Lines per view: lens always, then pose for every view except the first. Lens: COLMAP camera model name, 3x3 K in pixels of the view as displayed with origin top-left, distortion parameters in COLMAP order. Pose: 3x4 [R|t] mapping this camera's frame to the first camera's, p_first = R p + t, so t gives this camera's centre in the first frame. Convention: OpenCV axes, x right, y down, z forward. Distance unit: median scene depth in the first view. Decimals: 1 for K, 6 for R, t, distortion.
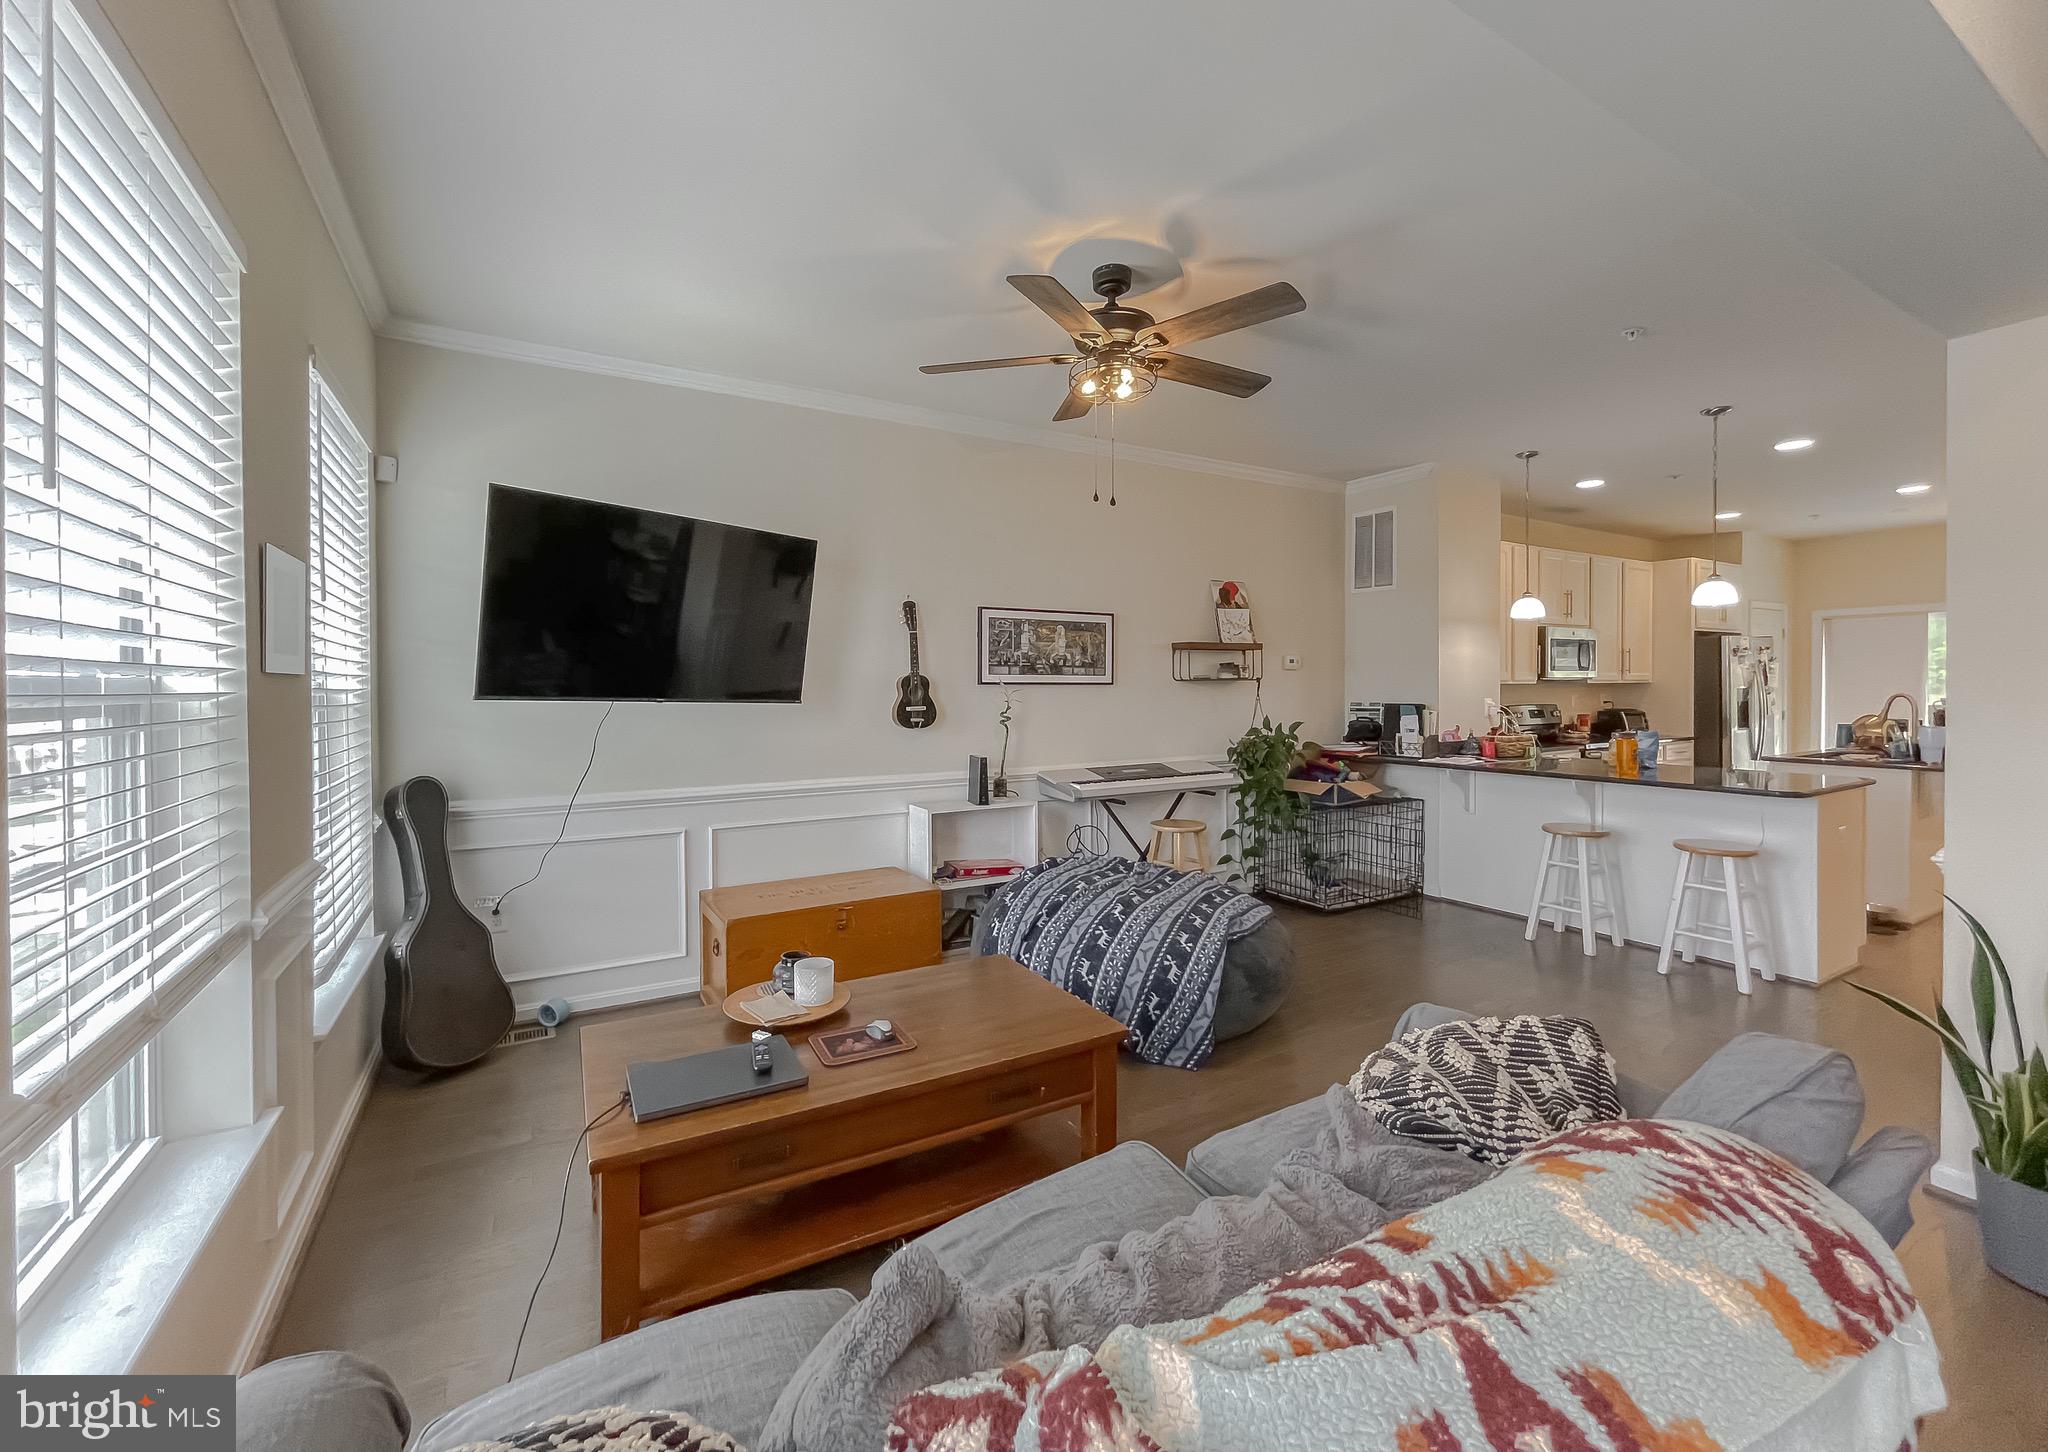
lens RADIAL K [[901.0, 0, 961.9], [0, 901.0, 696.1], [0, 0, 1]] dist [0.000247, 0.000385]
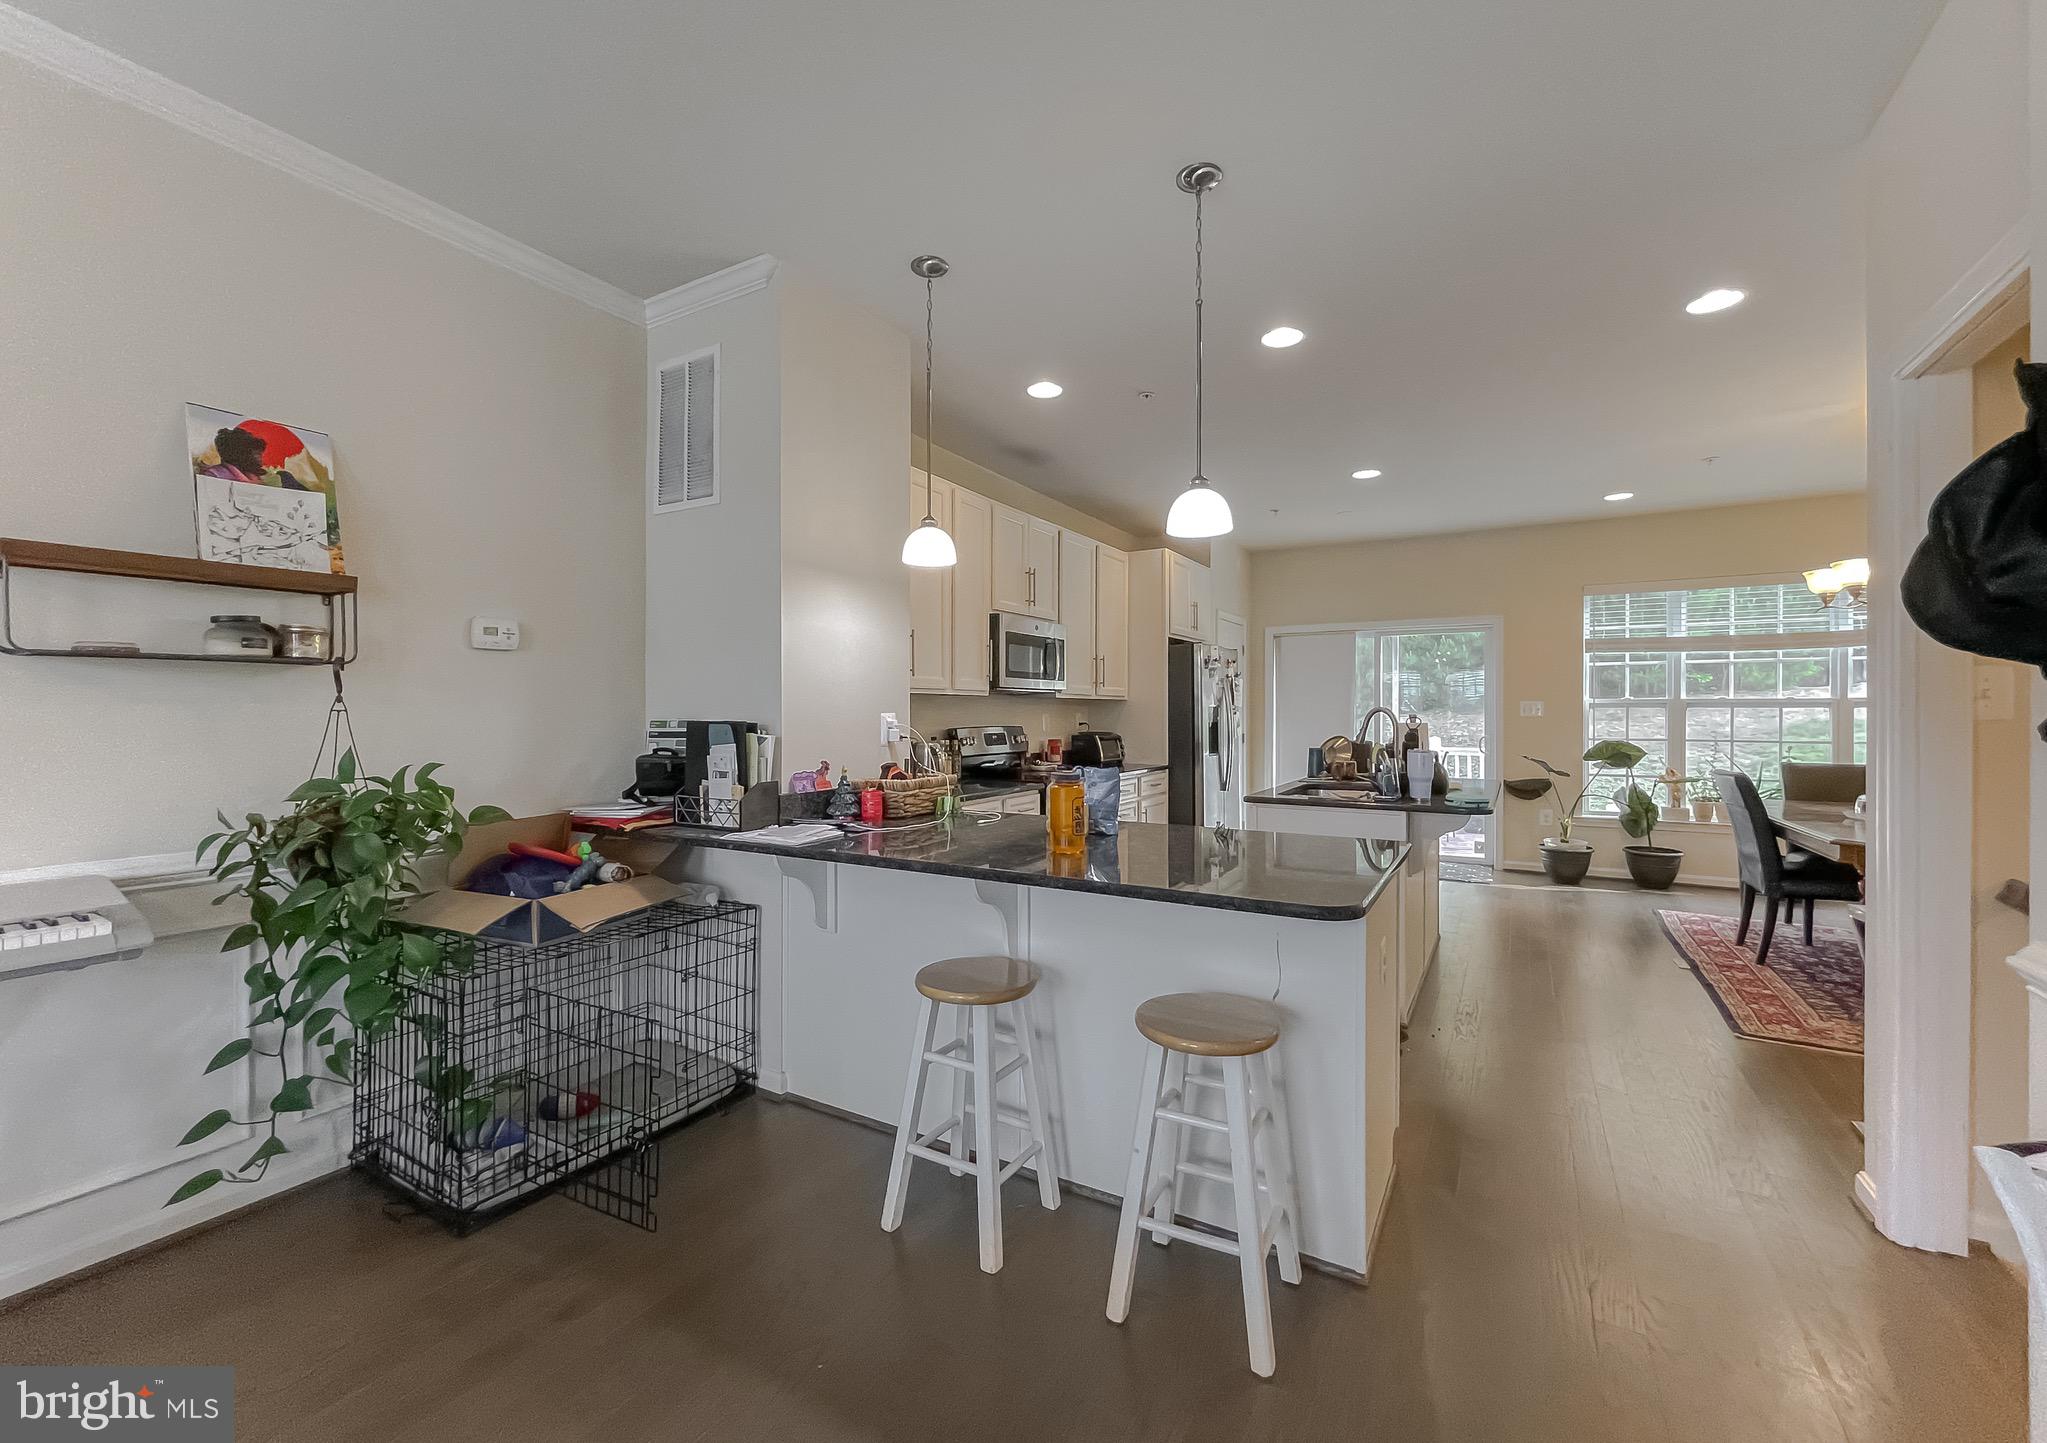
lens RADIAL K [[854.2, 0, 1008.7], [0, 854.2, 721.0], [0, 0, 1]] dist [0.000593, 0.000175]
pose [[0.878116, 0.000640, 0.478447, 0.404550], [0.001887, 0.999987, -0.004800, 0.010838], [-0.478443, 0.005118, 0.878104, 0.499716]]
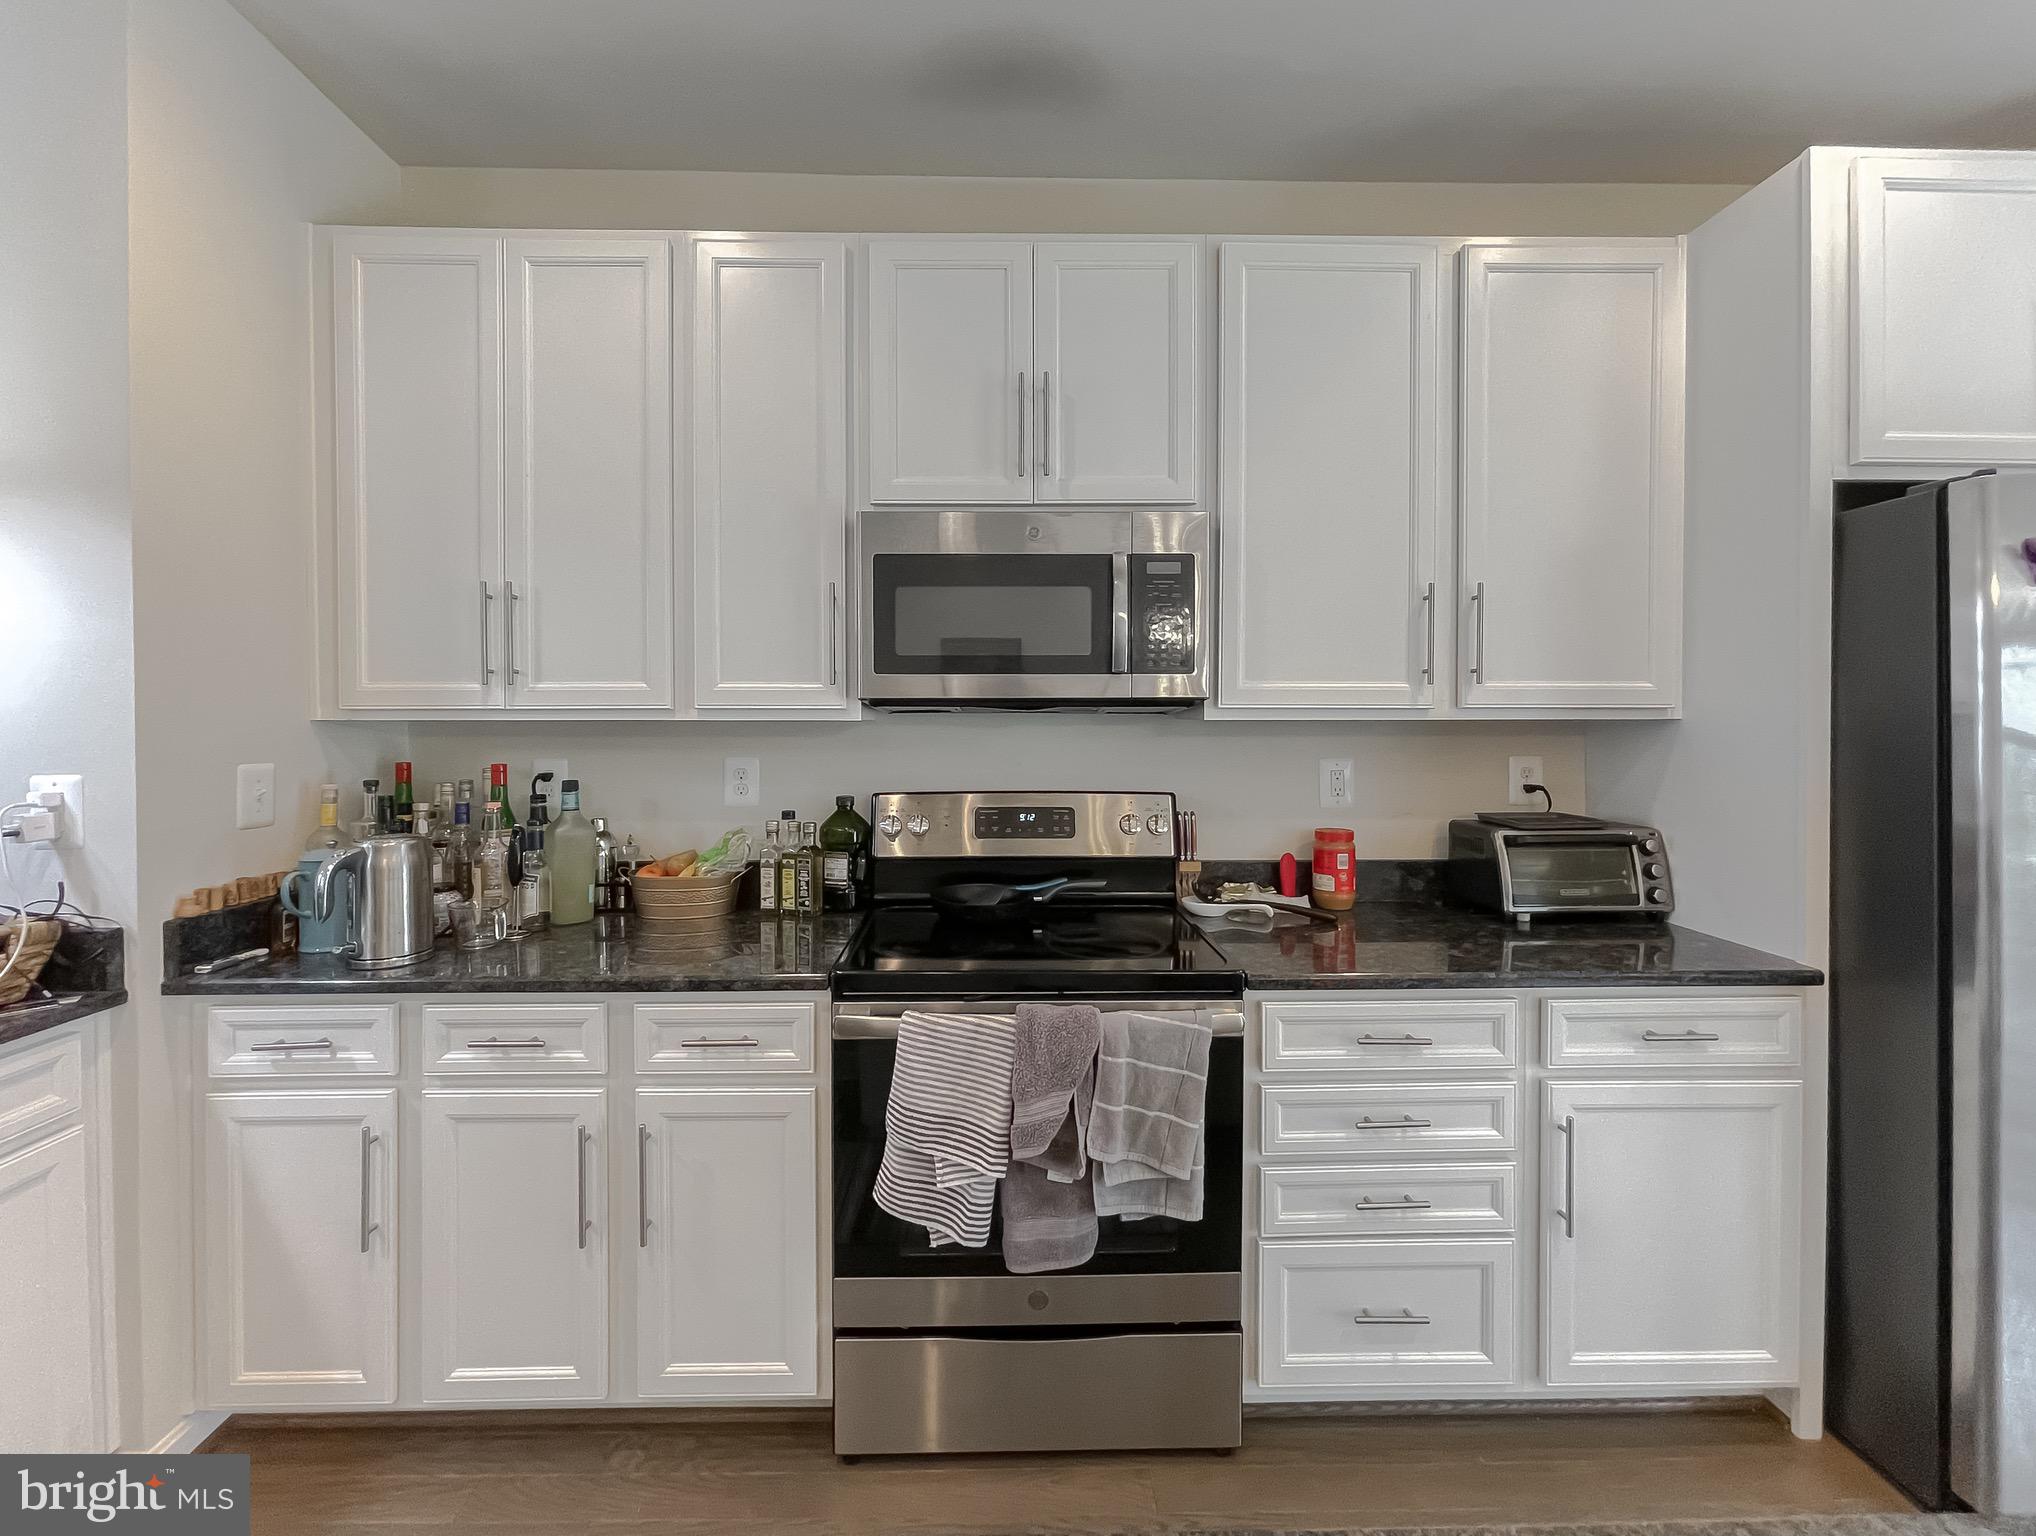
lens RADIAL K [[852.5, 0, 1020.8], [0, 852.5, 733.0], [0, 0, 1]] dist [-0.002781, -0.000229]
pose [[0.871482, 0.010123, -0.490323, 0.978407], [-0.010187, 0.999945, 0.002539, -0.013199], [0.490322, 0.002782, 0.871537, 0.953967]]
